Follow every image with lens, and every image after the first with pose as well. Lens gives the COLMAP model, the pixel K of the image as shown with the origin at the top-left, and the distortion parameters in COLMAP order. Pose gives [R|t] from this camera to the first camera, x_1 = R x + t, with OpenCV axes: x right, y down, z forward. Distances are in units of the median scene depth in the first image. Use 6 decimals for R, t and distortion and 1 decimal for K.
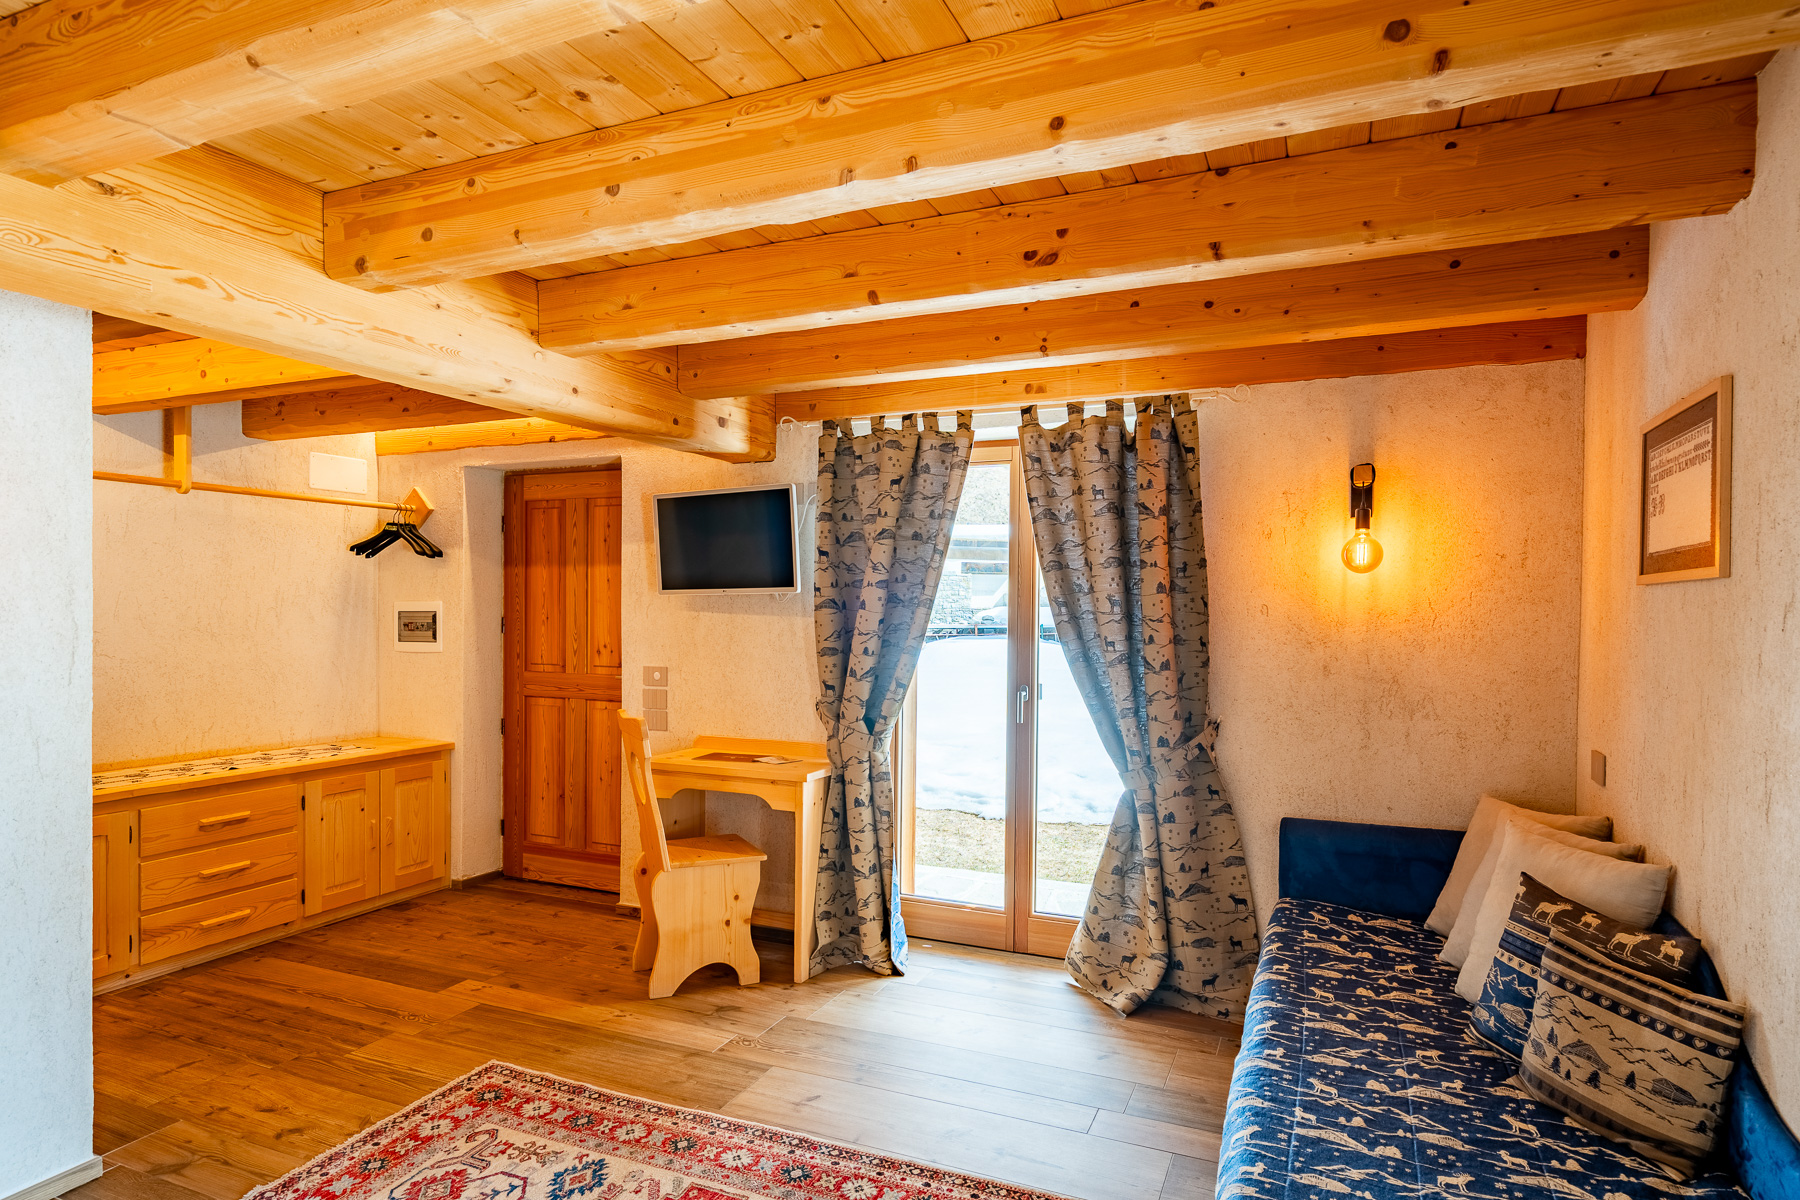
lens RADIAL K [[1010.6, 0, 893.9], [0, 1010.6, 625.0], [0, 0, 1]] dist [0.003471, 0.000326]
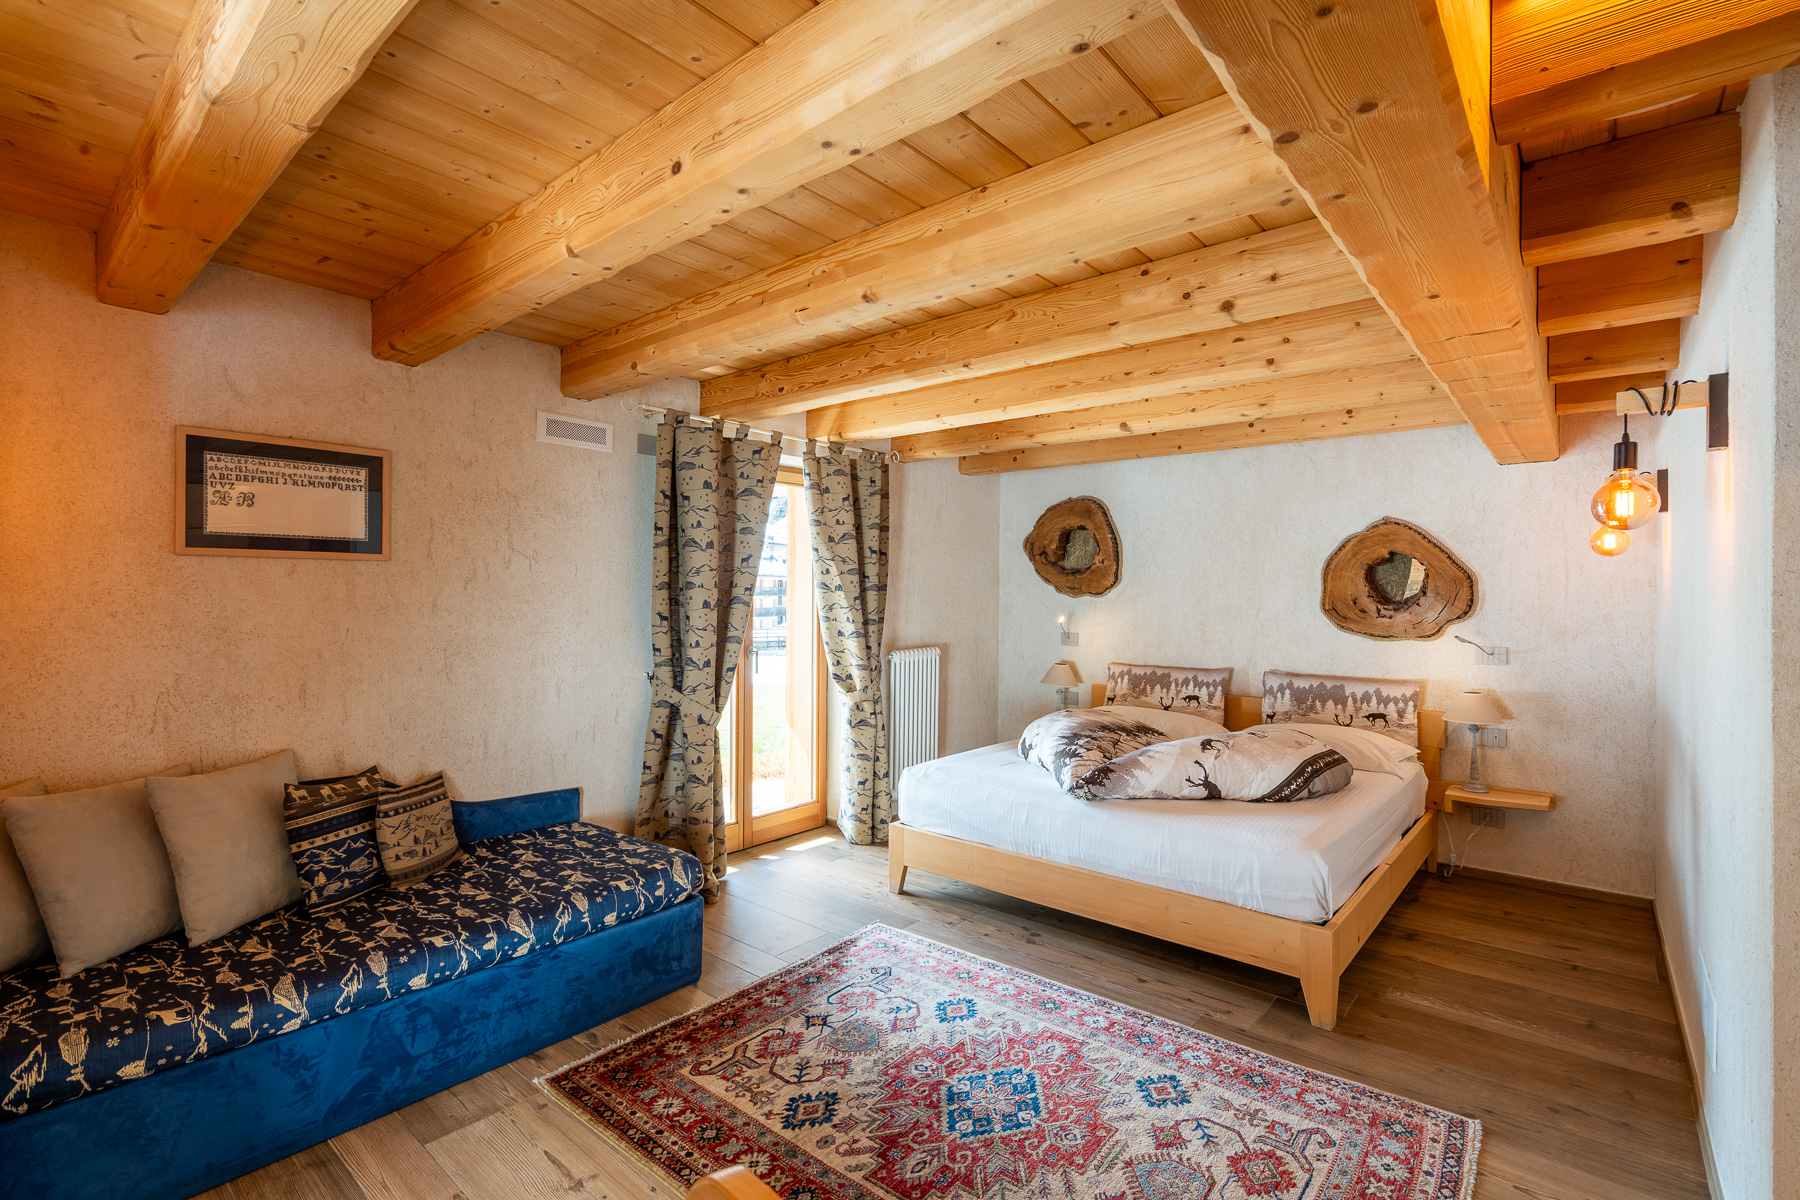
lens RADIAL K [[820.7, 0, 895.7], [0, 820.7, 593.2], [0, 0, 1]] dist [-0.003836, -0.000016]
pose [[-0.958166, -0.013206, 0.285907, -0.273075], [-0.008847, 0.999824, 0.016532, -0.011751], [-0.286075, 0.013311, -0.958115, 1.205304]]
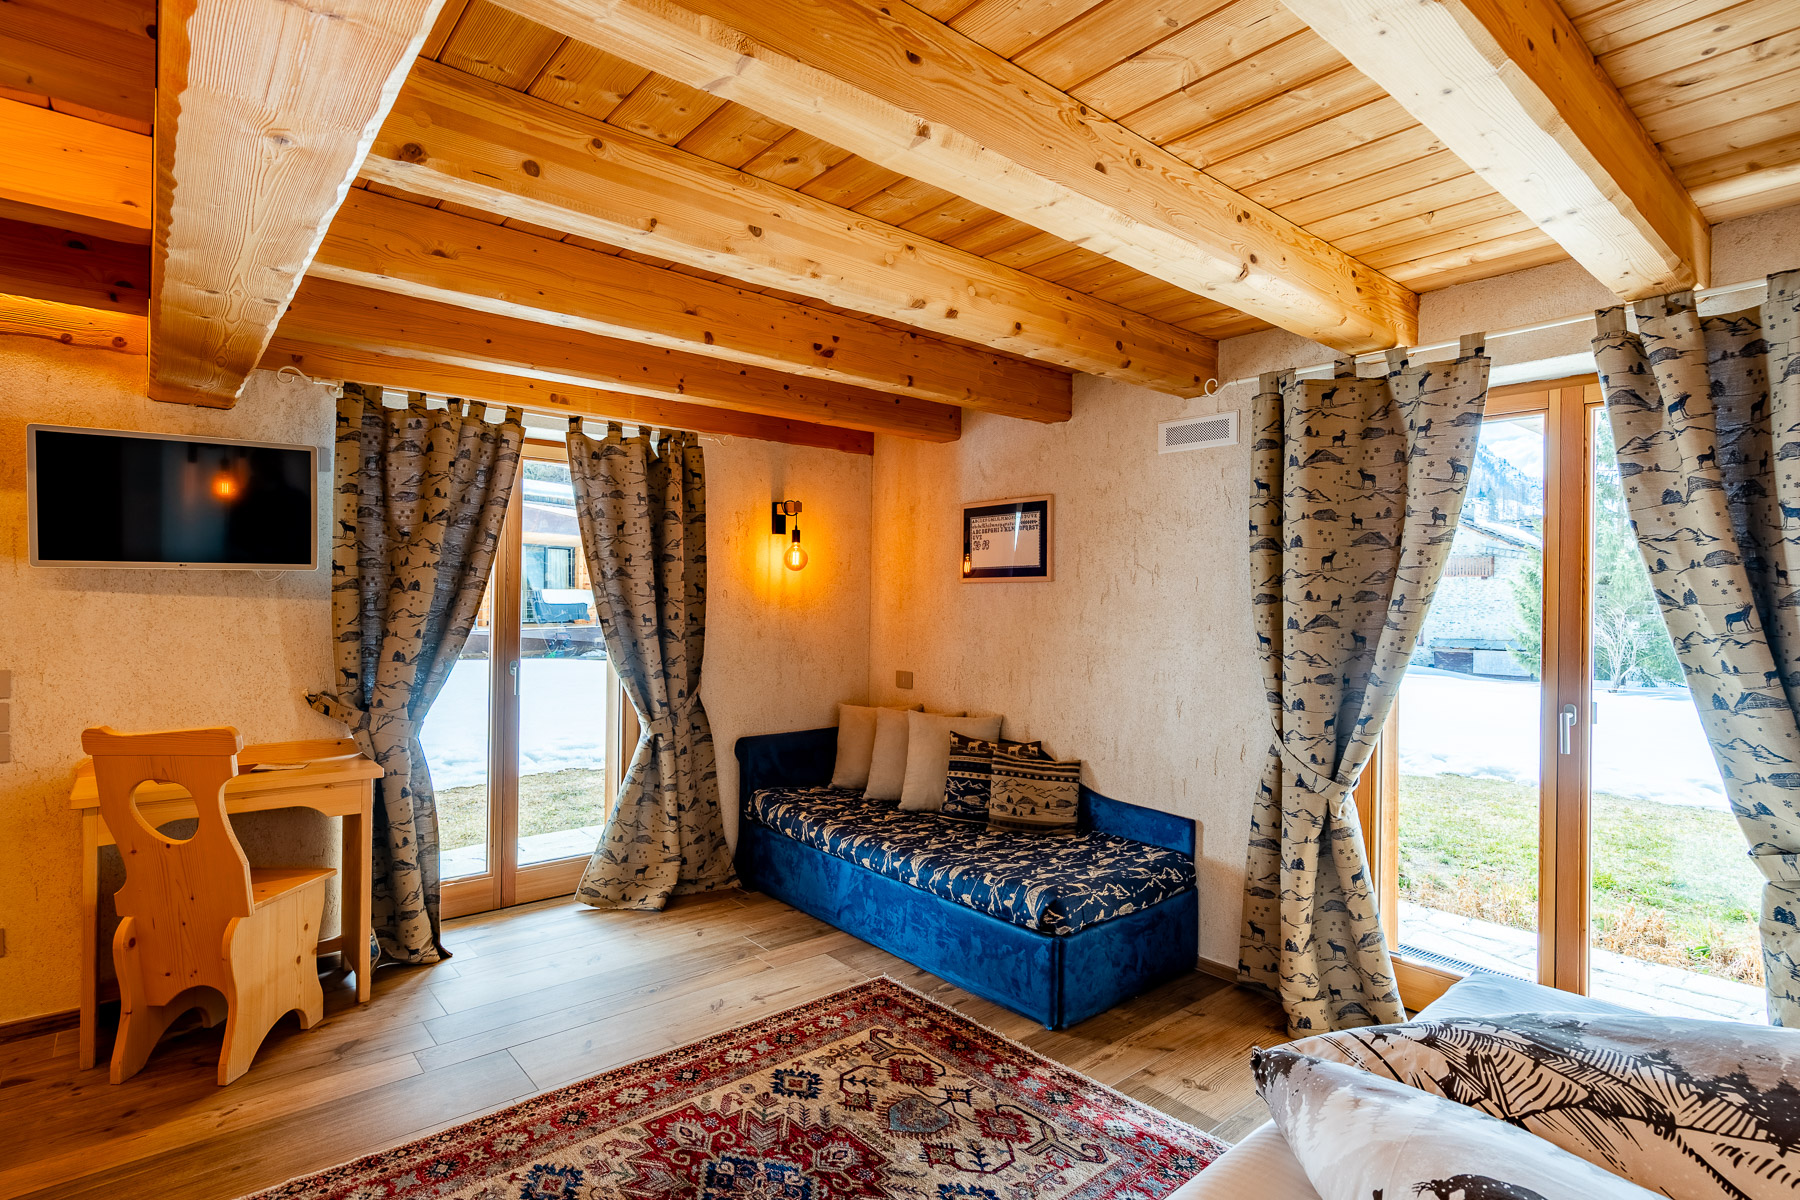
lens RADIAL K [[898.2, 0, 888.7], [0, 898.2, 598.9], [0, 0, 1]] dist [-0.000996, 0.000511]
pose [[0.442364, 0.001570, 0.896834, -0.662485], [0.007676, 0.999955, -0.005537, 0.000906], [-0.896803, 0.009334, 0.442332, 0.237281]]
